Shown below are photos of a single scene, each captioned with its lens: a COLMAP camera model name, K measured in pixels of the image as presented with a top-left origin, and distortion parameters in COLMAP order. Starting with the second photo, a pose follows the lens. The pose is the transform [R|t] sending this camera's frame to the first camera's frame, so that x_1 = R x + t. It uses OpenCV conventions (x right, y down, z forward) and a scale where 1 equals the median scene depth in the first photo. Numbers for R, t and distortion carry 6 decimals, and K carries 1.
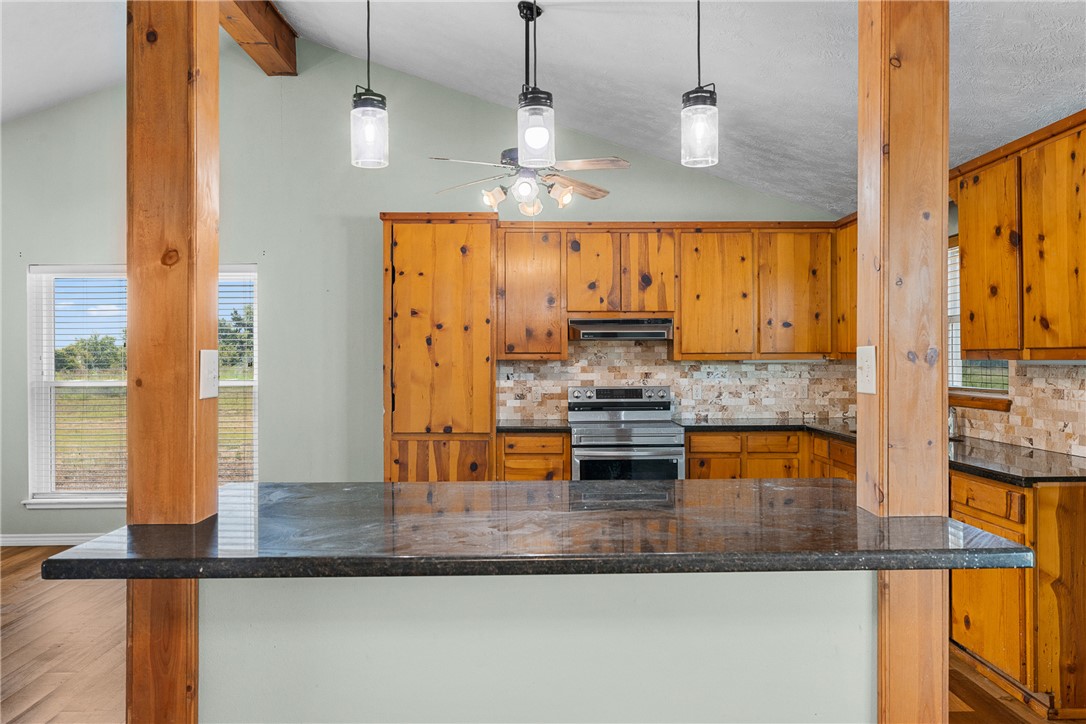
lens RADIAL K [[843.8, 0, 543.6], [0, 843.8, 353.7], [0, 0, 1]] dist [0.000125, 0.008452]
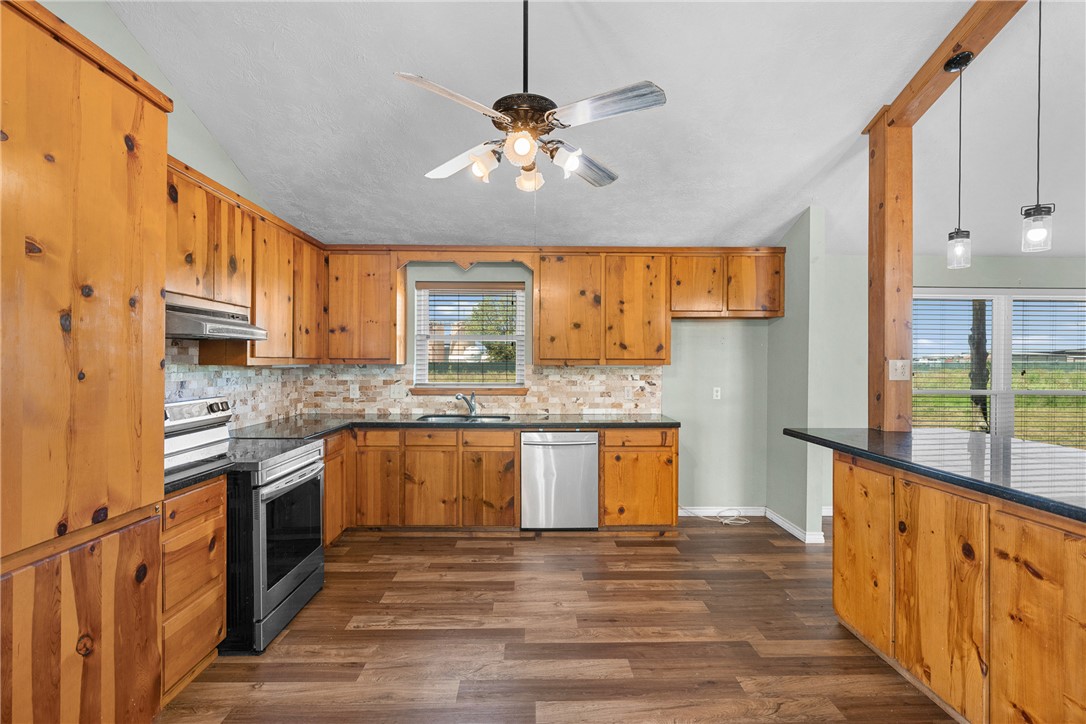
lens RADIAL K [[531.4, 0, 538.4], [0, 531.4, 363.2], [0, 0, 1]] dist [0.003896, 0.001617]
pose [[0.000440, 0.002359, 0.999997, -0.381612], [-0.008787, 0.999959, -0.002355, 0.004455], [-0.999961, -0.008786, 0.000461, 0.710750]]
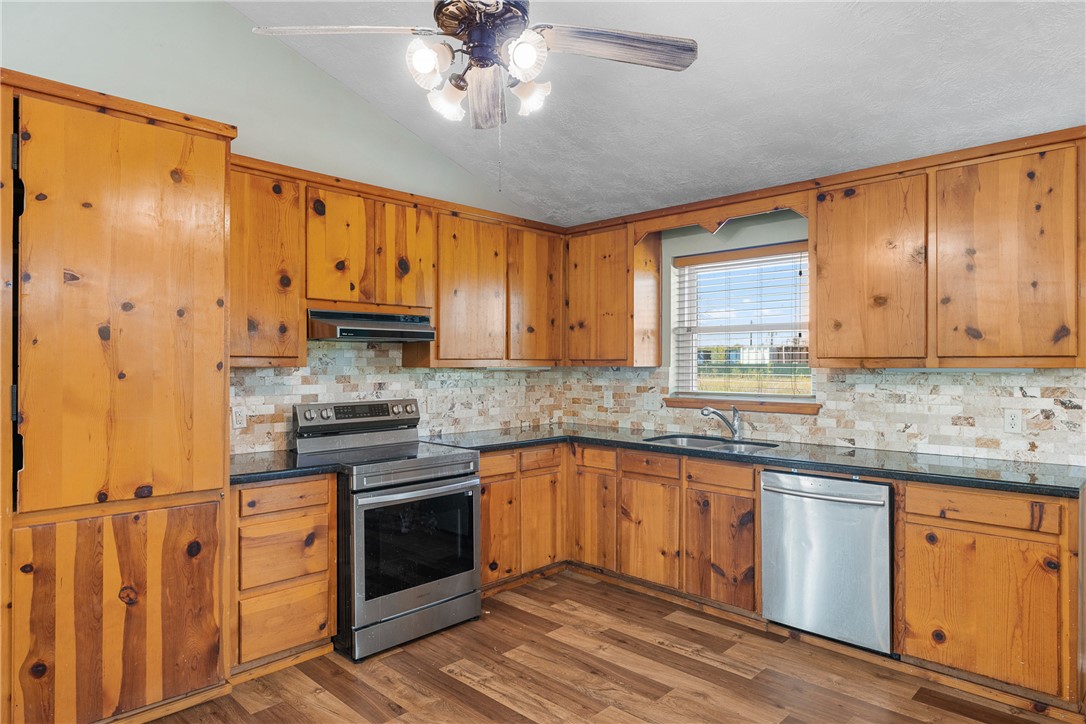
lens RADIAL K [[650.1, 0, 539.7], [0, 650.1, 365.0], [0, 0, 1]] dist [0.001161, 0.000390]
pose [[0.712572, 0.002288, 0.701595, -0.214689], [-0.006523, 0.999973, 0.003363, 0.002569], [-0.701569, -0.006973, 0.712568, 0.476374]]
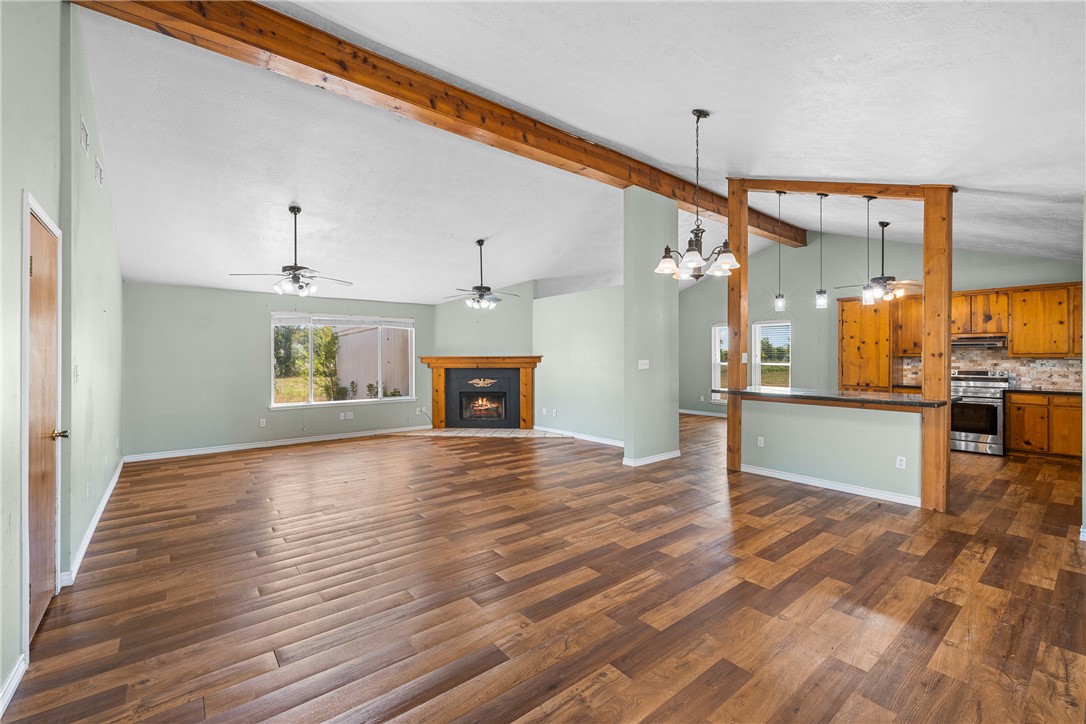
lens RADIAL K [[460.0, 0, 541.4], [0, 460.0, 355.8], [0, 0, 1]] dist [0.000142, 0.000189]
pose [[0.615079, 0.004766, -0.788451, 0.334660], [-0.000644, 0.999984, 0.005543, -0.000436], [0.788465, -0.002902, 0.615073, -0.531981]]
